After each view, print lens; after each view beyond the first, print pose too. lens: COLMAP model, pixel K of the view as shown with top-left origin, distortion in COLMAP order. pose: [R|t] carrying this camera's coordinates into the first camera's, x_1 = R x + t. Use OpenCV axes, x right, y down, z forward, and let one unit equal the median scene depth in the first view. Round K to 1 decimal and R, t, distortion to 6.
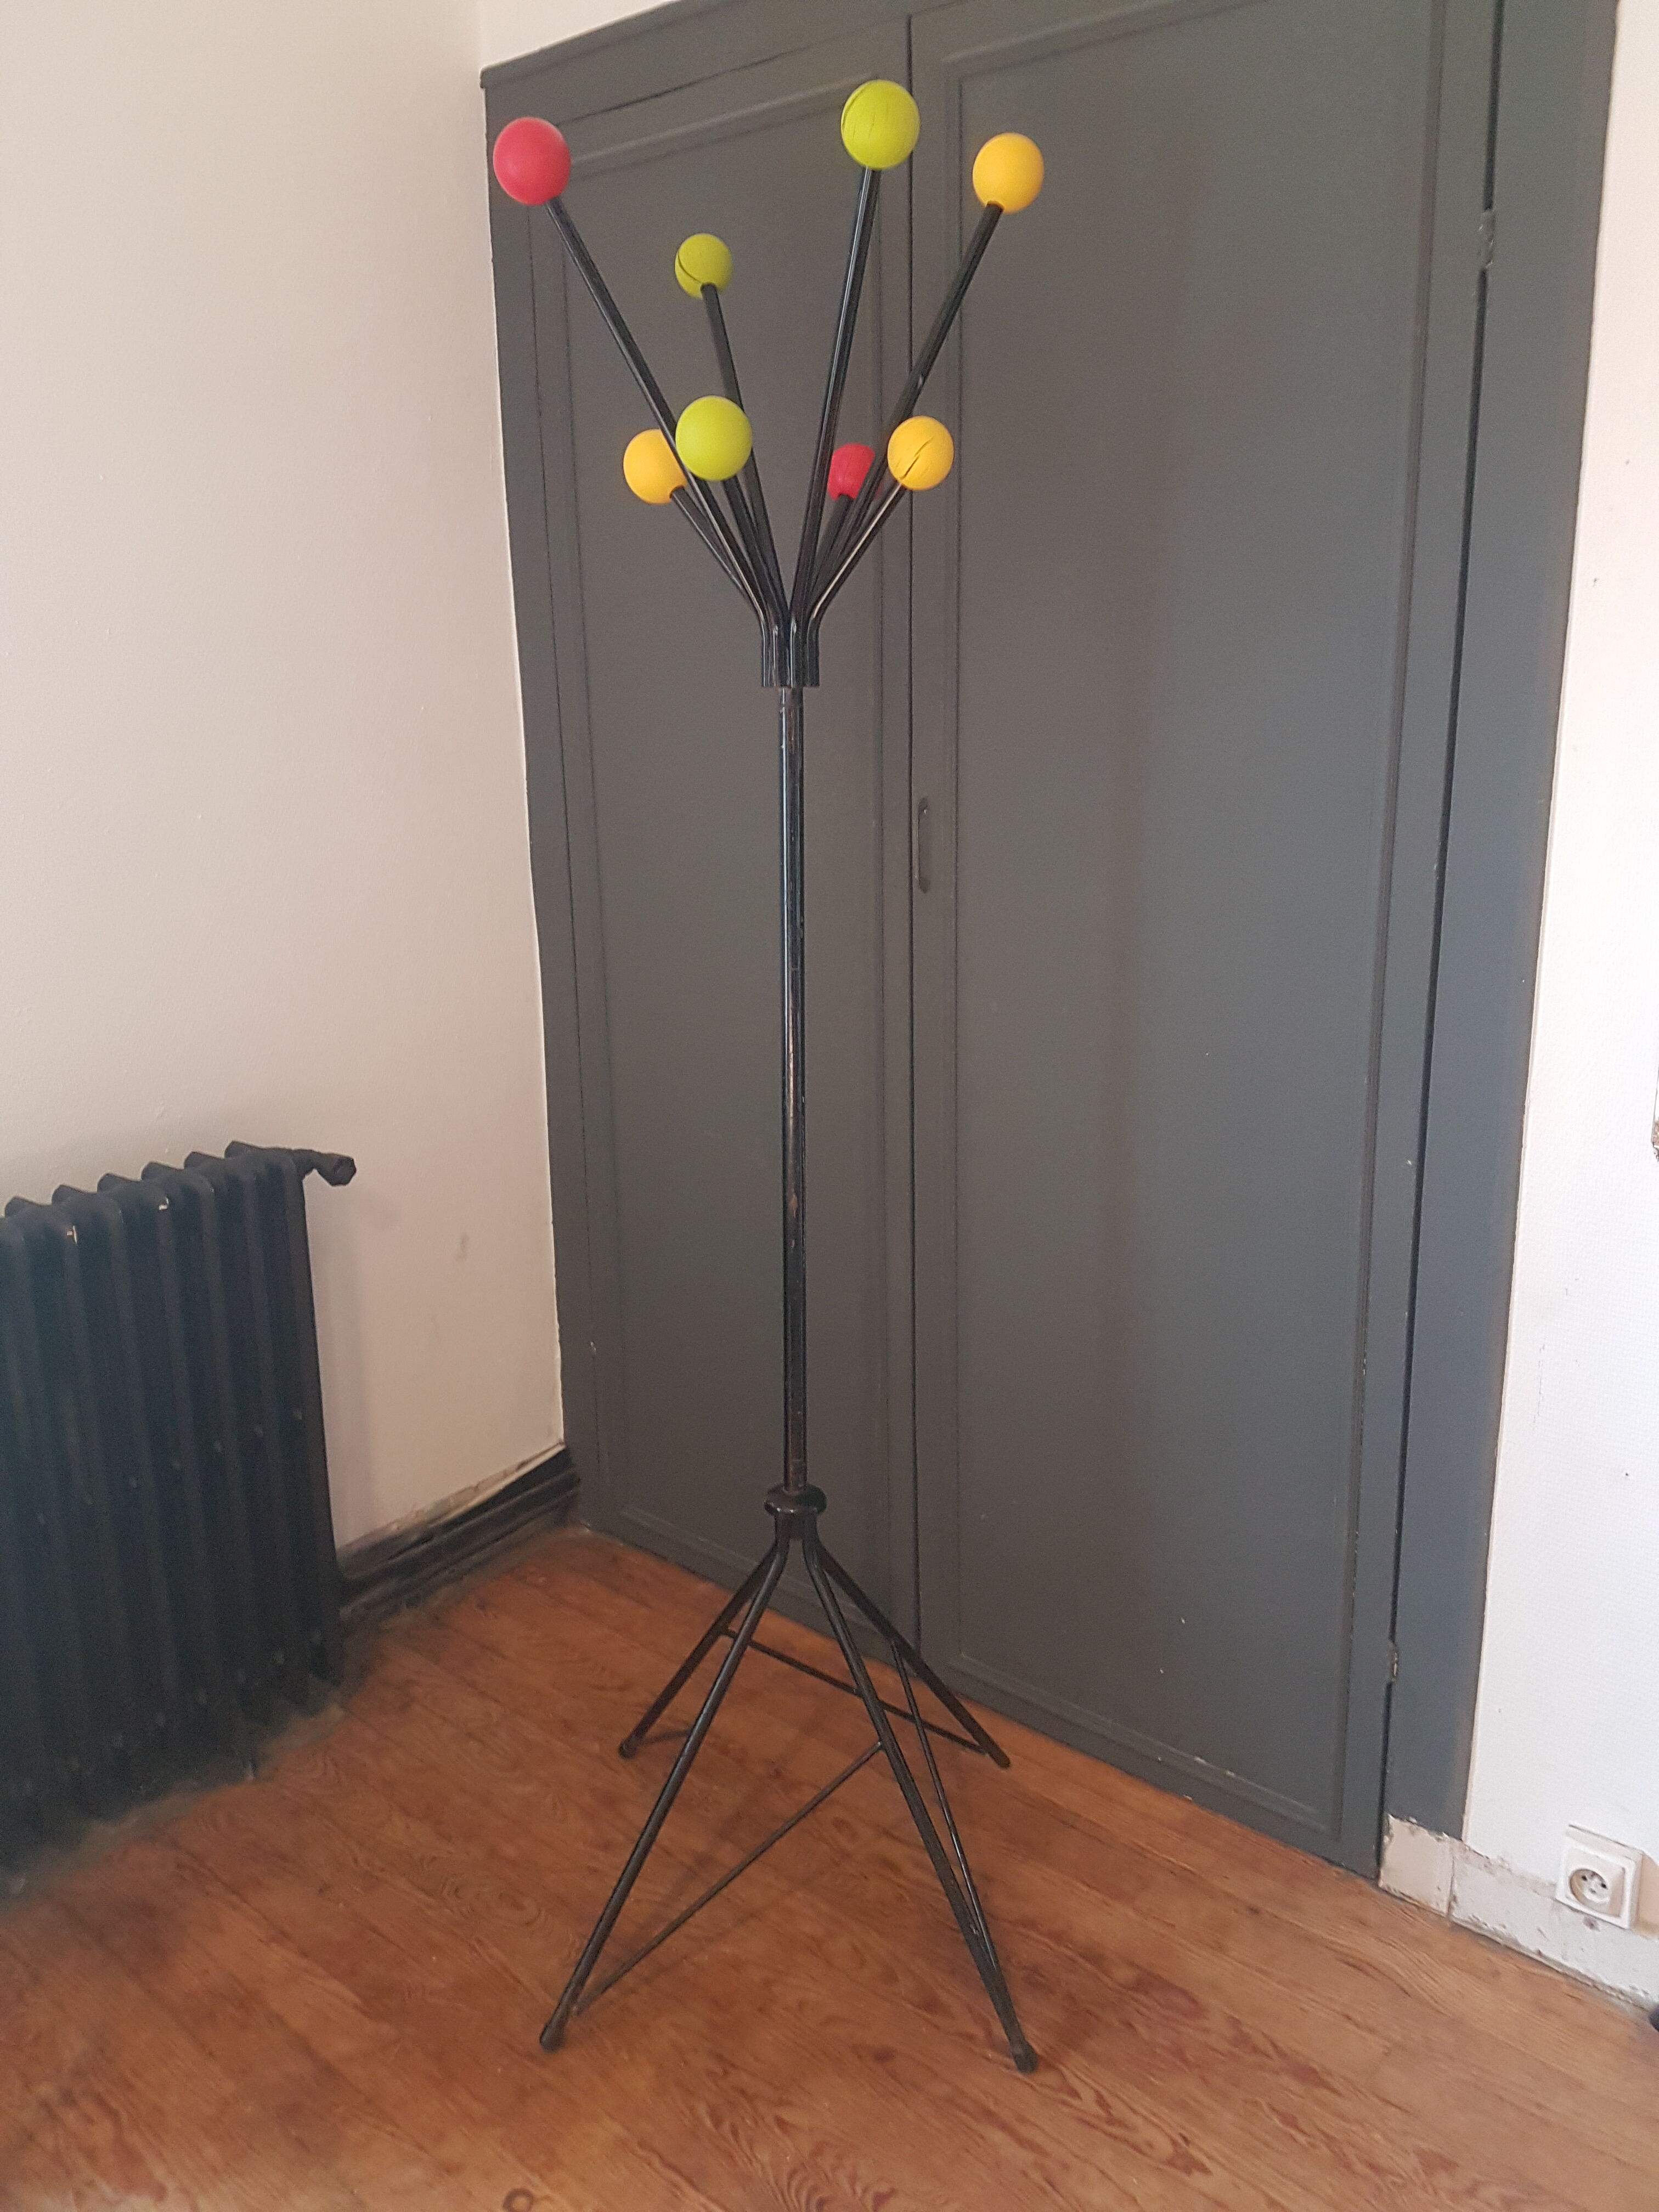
lens RADIAL K [[1723.0, 0, 822.4], [0, 1723.0, 1097.1], [0, 0, 1]] dist [0.077098, -0.105008]
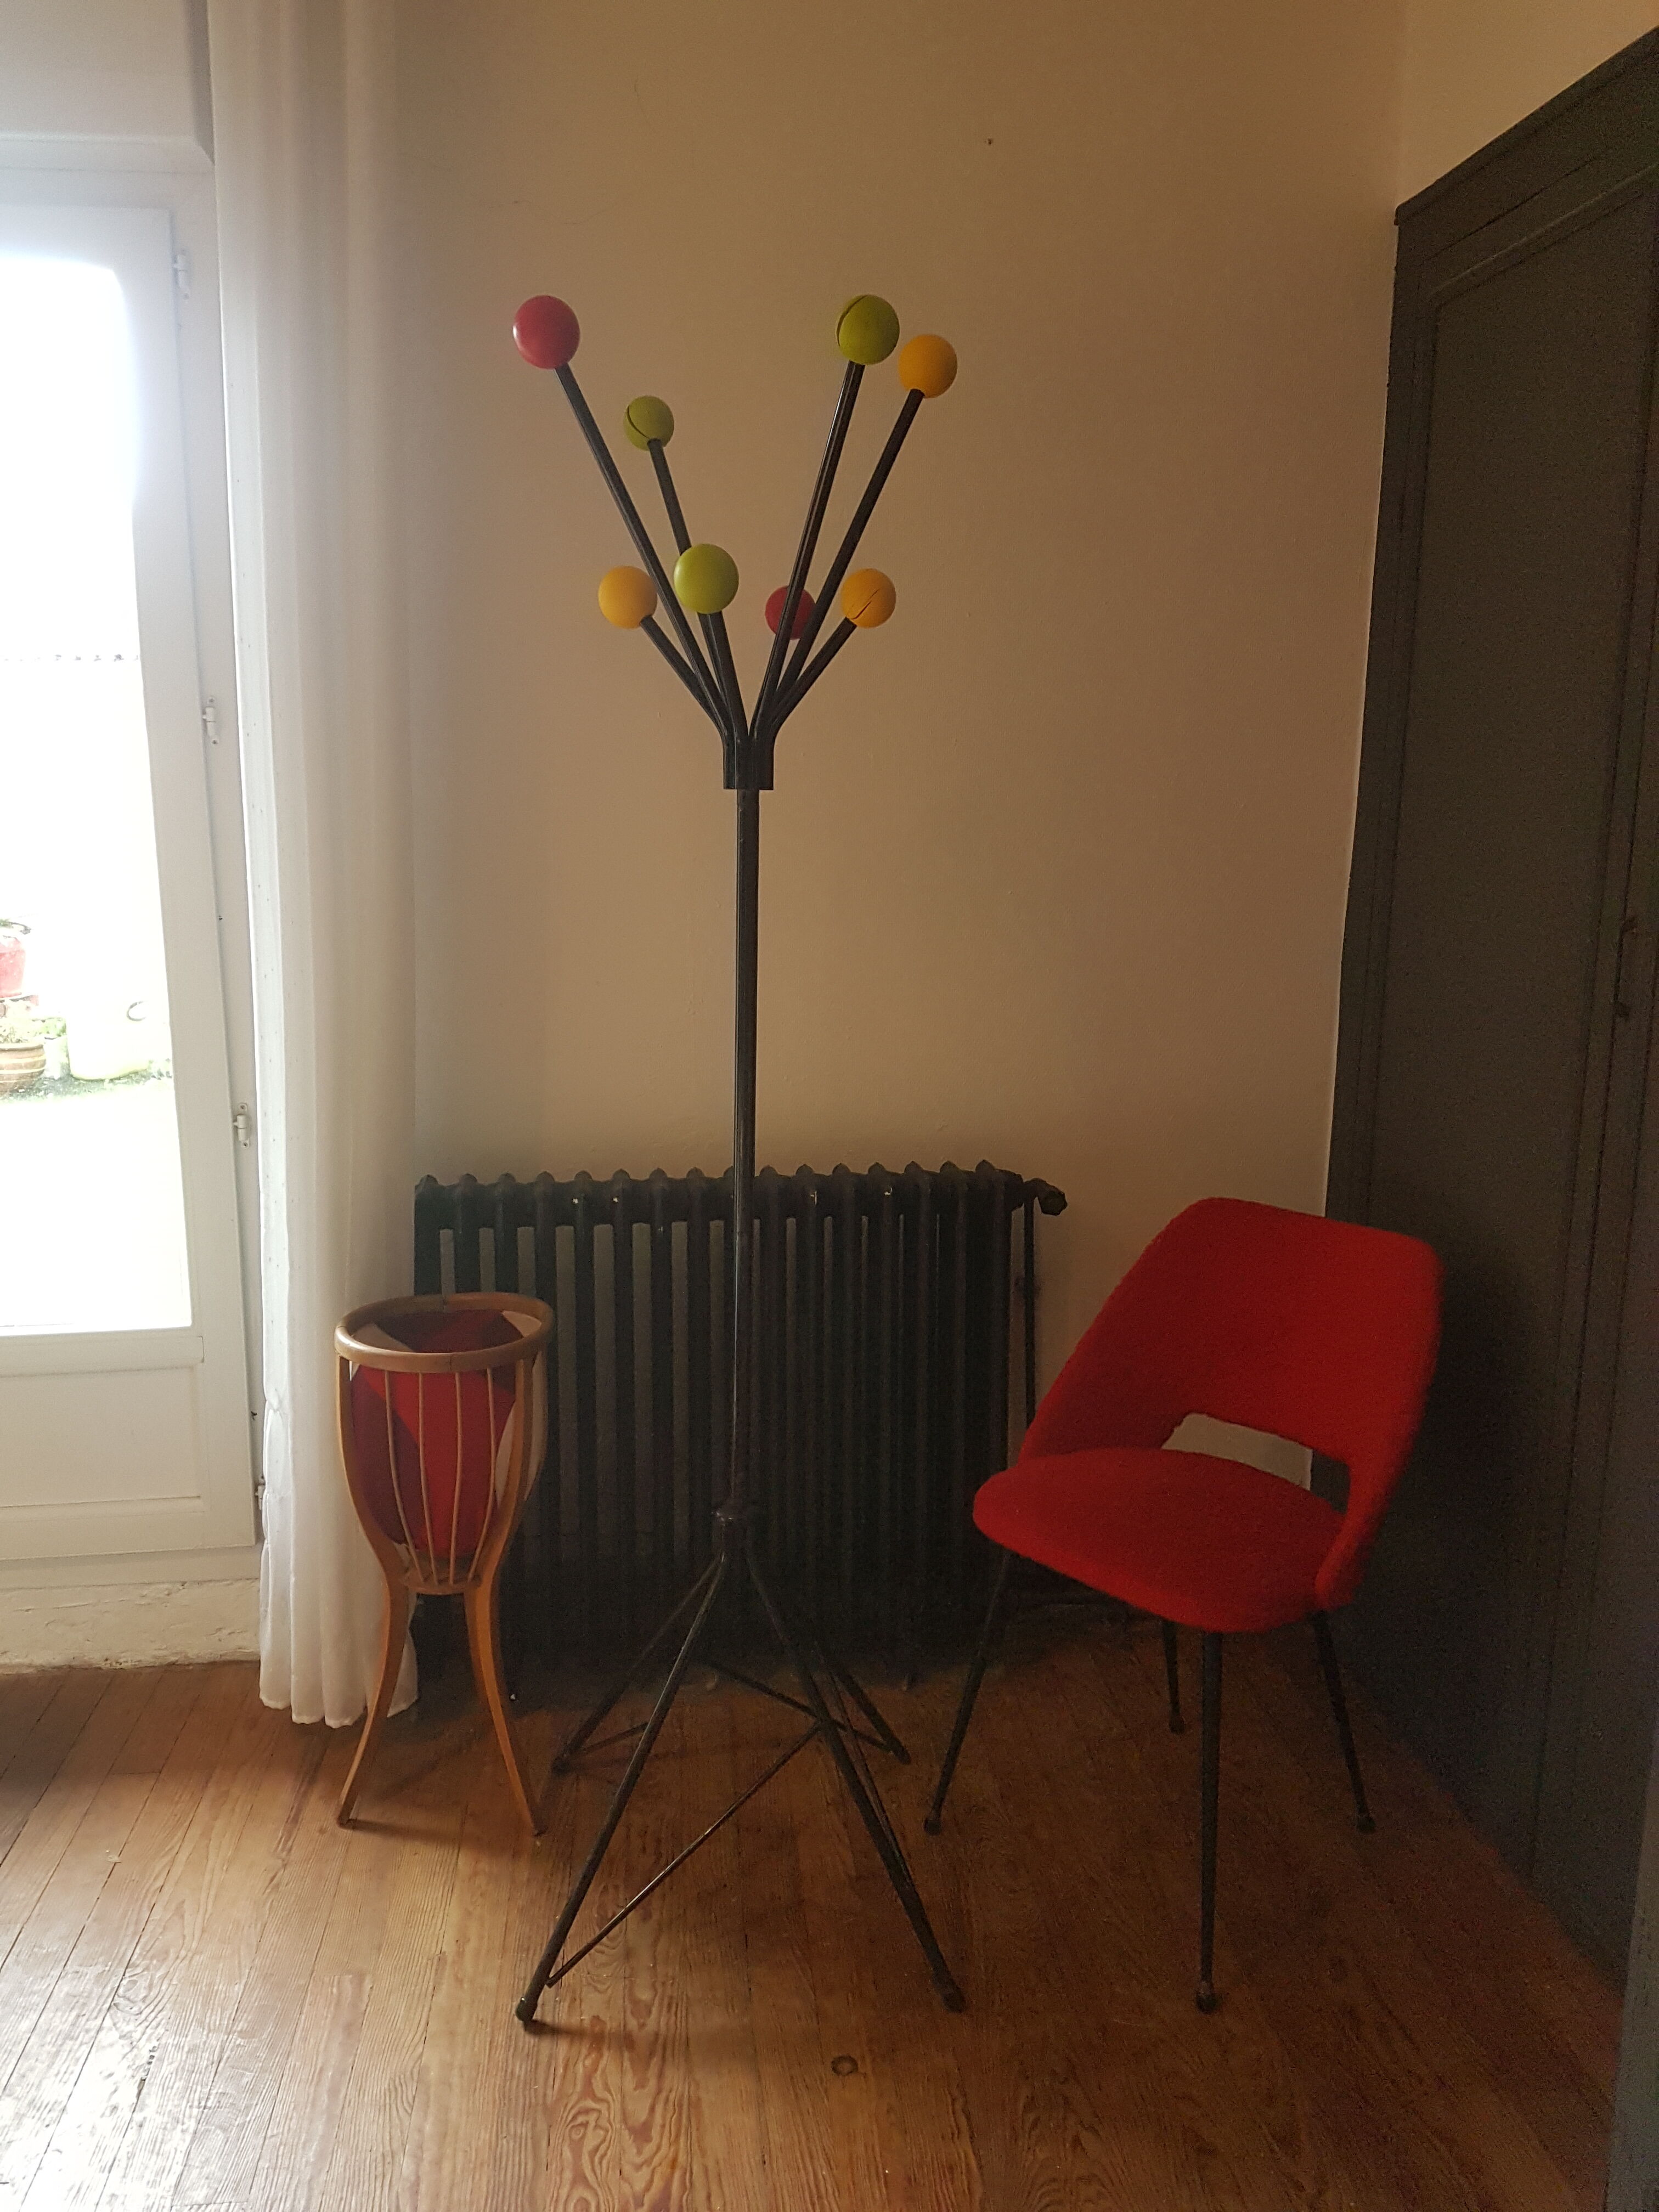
lens RADIAL K [[1723.0, 0, 822.4], [0, 1723.0, 1097.1], [0, 0, 1]] dist [0.077098, -0.105008]
pose [[0.730759, 0.152624, -0.665355, 0.439987], [-0.193970, 0.980934, 0.011977, -0.011365], [0.654498, 0.120307, 0.746431, 0.037388]]
